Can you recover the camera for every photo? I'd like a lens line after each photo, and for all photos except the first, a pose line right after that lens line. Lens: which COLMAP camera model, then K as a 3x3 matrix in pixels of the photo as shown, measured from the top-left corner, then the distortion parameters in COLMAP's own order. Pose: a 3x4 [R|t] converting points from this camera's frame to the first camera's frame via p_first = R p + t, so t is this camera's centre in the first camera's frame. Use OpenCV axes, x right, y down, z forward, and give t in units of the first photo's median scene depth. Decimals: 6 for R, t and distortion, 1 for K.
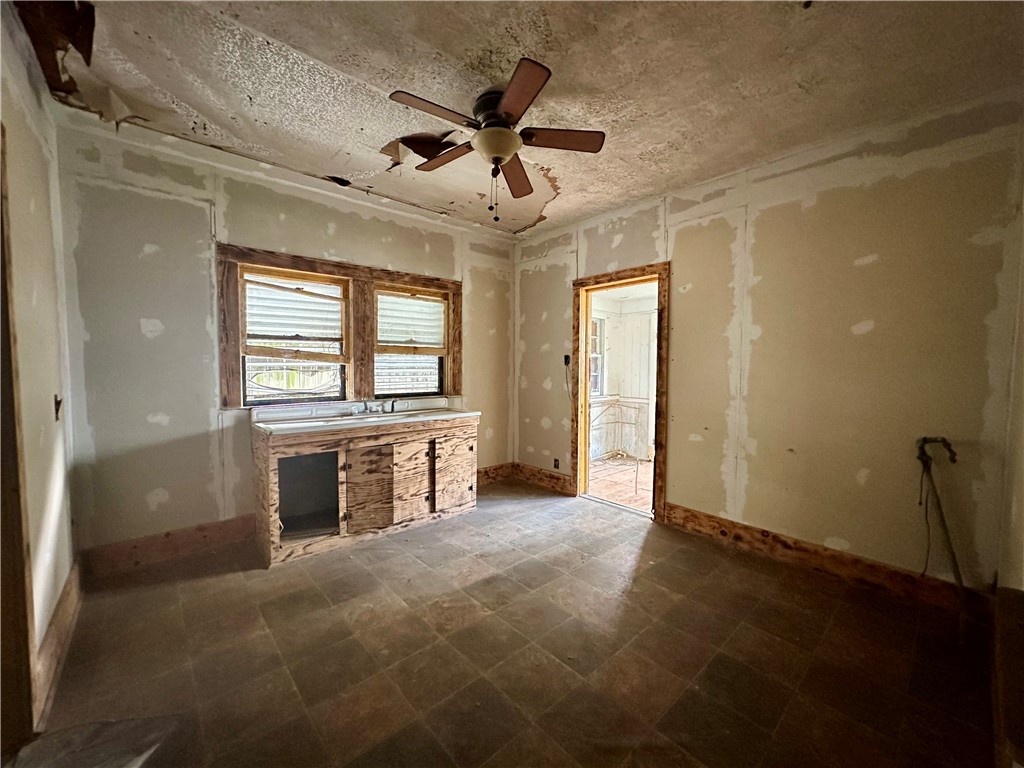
lens RADIAL K [[411.8, 0, 510.2], [0, 411.8, 381.6], [0, 0, 1]] dist [-0.001410, 0.000399]
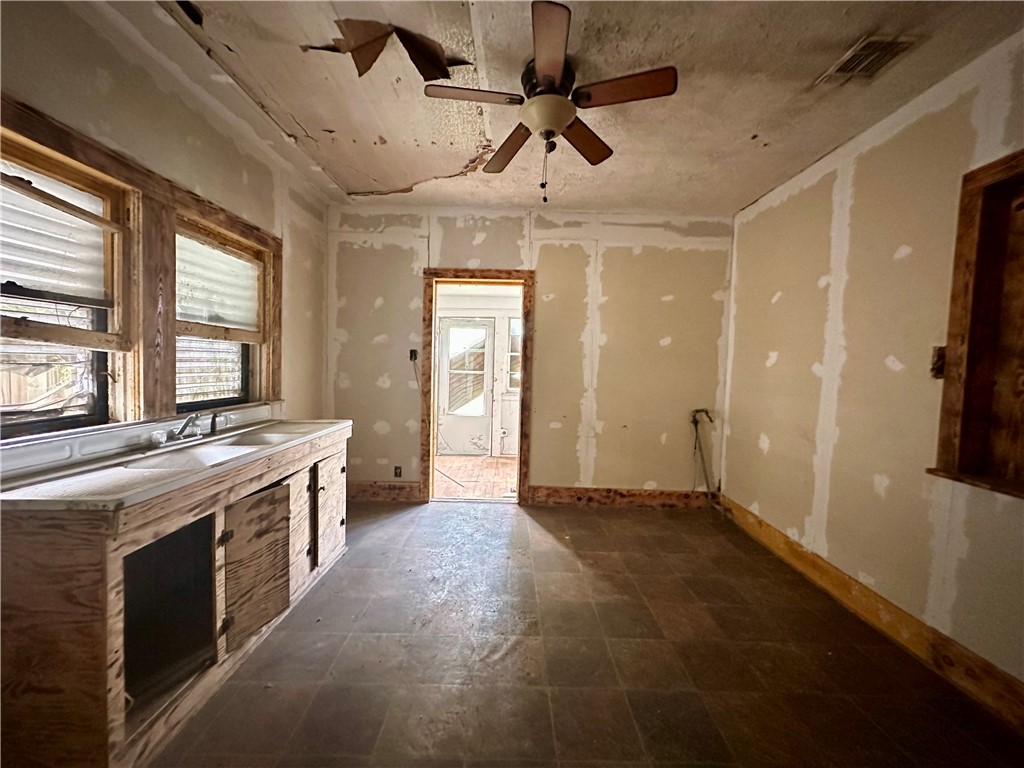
lens RADIAL K [[411.8, 0, 510.2], [0, 411.8, 381.6], [0, 0, 1]] dist [-0.001410, 0.000399]
pose [[0.660929, -0.019443, 0.750197, -0.489705], [0.009287, 0.999800, 0.017730, -0.009945], [-0.750391, -0.004751, 0.660977, 0.297651]]
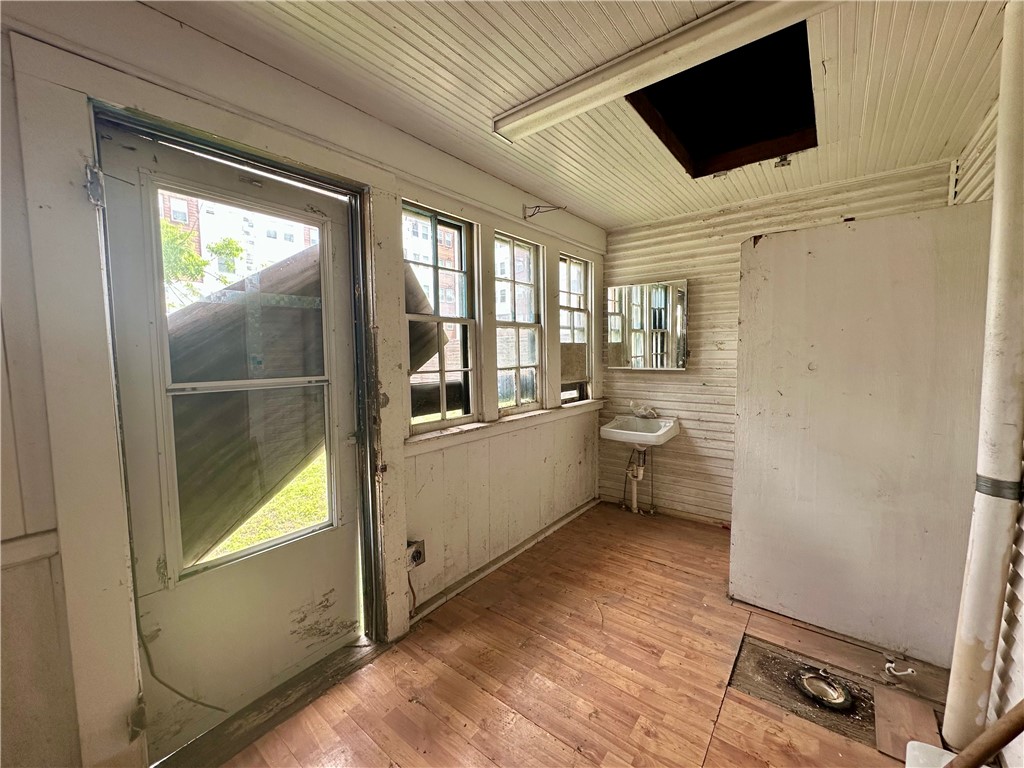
lens RADIAL K [[411.8, 0, 510.2], [0, 411.8, 381.6], [0, 0, 1]] dist [-0.001410, 0.000399]
pose [[-0.188452, -0.074078, 0.979285, 0.237484], [0.056243, 0.994701, 0.086068, -0.047482], [-0.980471, 0.071297, -0.183287, 1.452065]]
